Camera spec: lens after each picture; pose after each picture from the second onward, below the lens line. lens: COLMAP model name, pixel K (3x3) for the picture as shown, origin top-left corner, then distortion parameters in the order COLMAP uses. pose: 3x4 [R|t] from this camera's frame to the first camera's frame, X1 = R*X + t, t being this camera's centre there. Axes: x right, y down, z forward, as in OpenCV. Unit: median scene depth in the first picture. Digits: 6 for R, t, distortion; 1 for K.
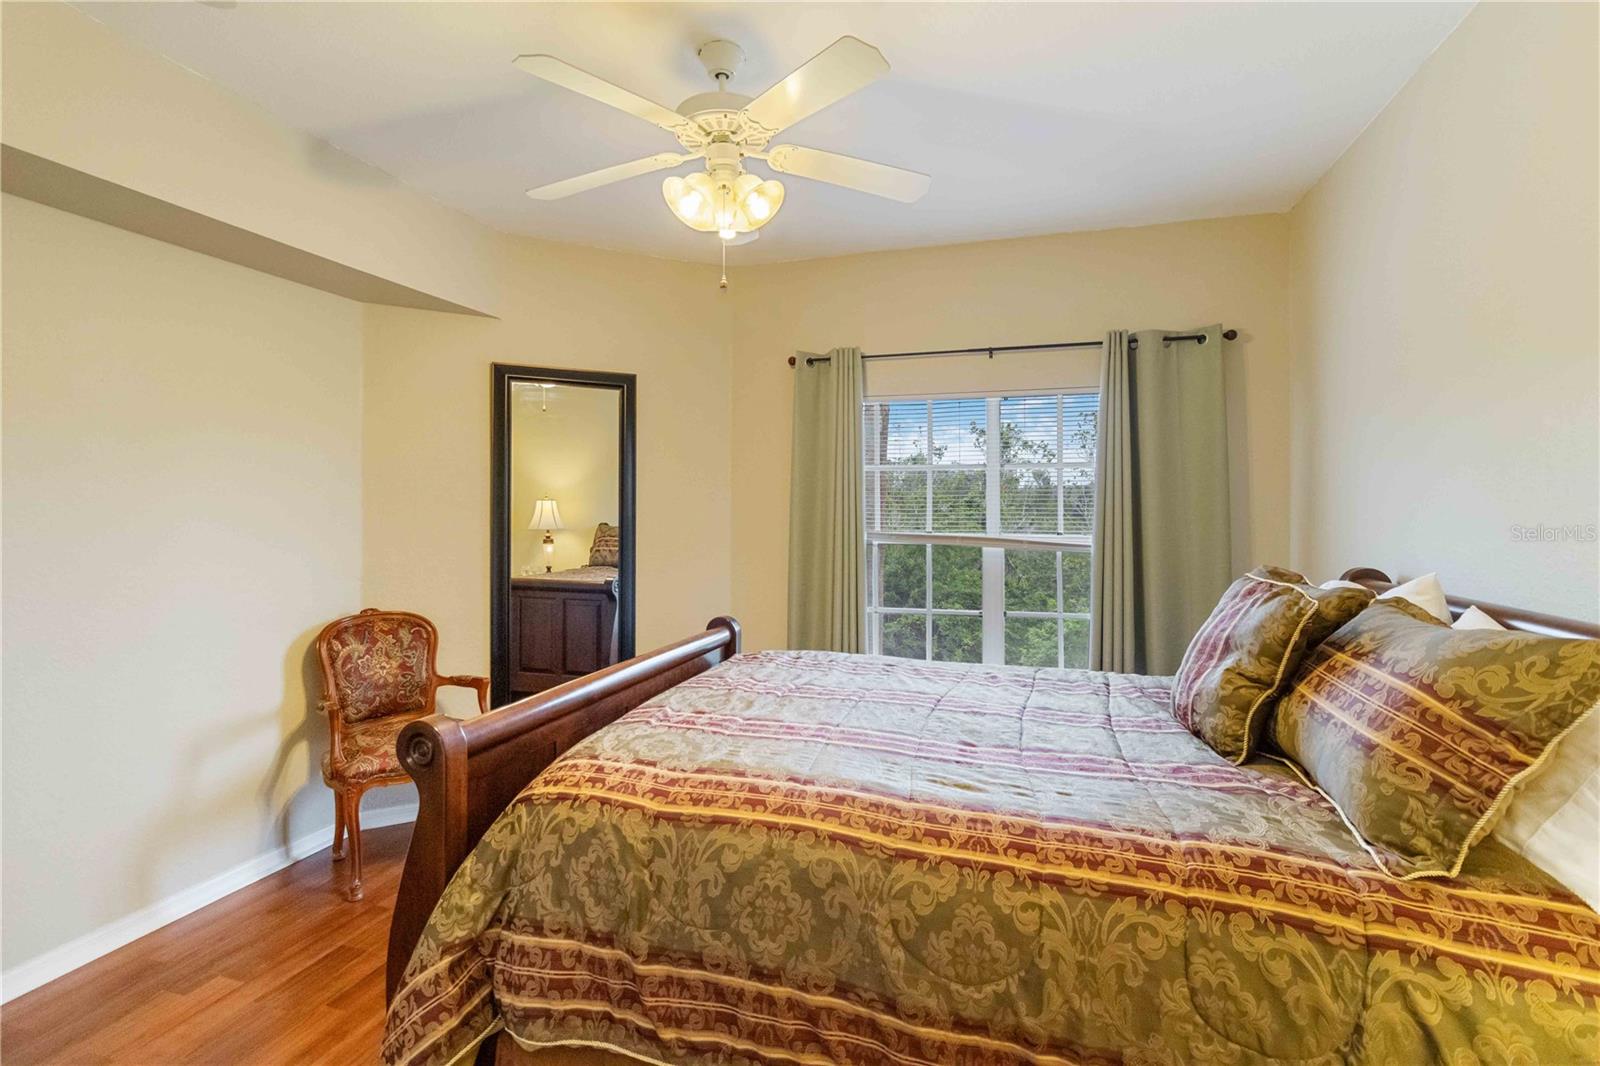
lens RADIAL K [[747.5, 0, 796.7], [0, 747.5, 504.1], [0, 0, 1]] dist [0.000371, 0.000815]
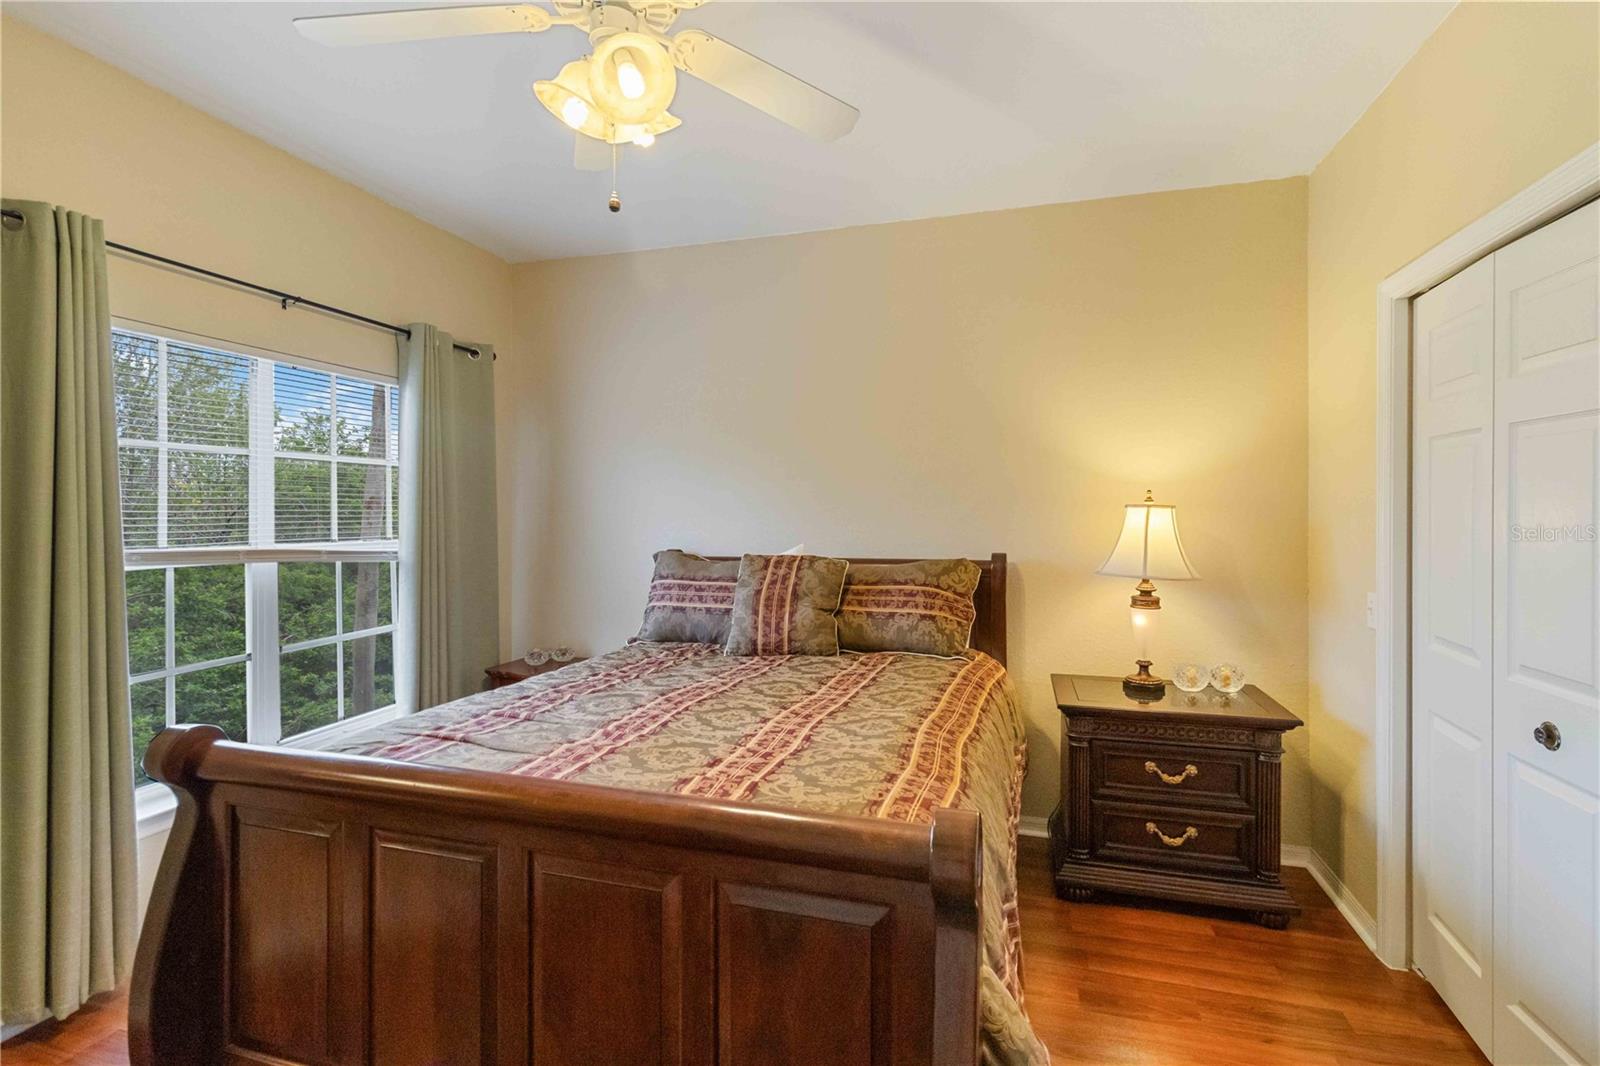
lens RADIAL K [[747.5, 0, 804.1], [0, 747.5, 519.3], [0, 0, 1]] dist [0.000371, 0.000815]
pose [[-0.014992, -0.010089, 0.999837, -1.120166], [-0.004136, 0.999941, 0.010028, 0.011060], [-0.999879, -0.003985, -0.015033, 1.104716]]
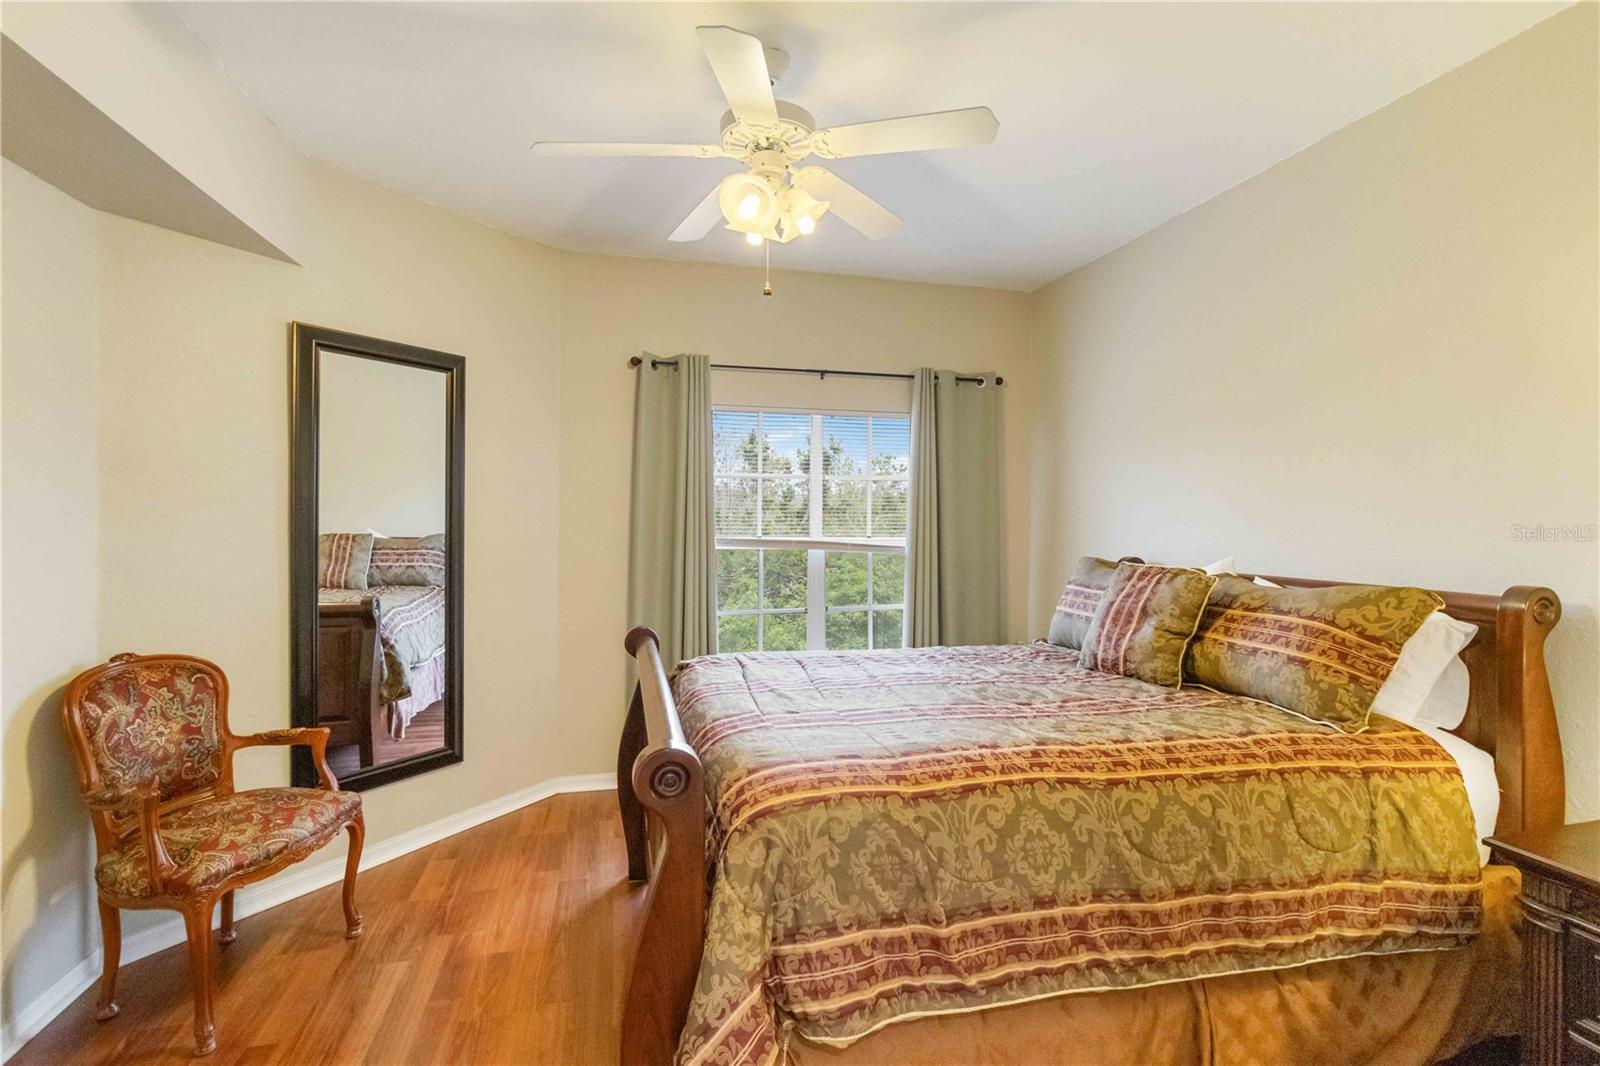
lens RADIAL K [[747.5, 0, 796.5], [0, 747.5, 522.9], [0, 0, 1]] dist [0.000371, 0.000815]
pose [[0.854729, -0.001134, 0.519073, -0.787759], [-0.006857, 0.999886, 0.013475, 0.007069], [-0.519029, -0.015077, 0.854624, 0.151863]]
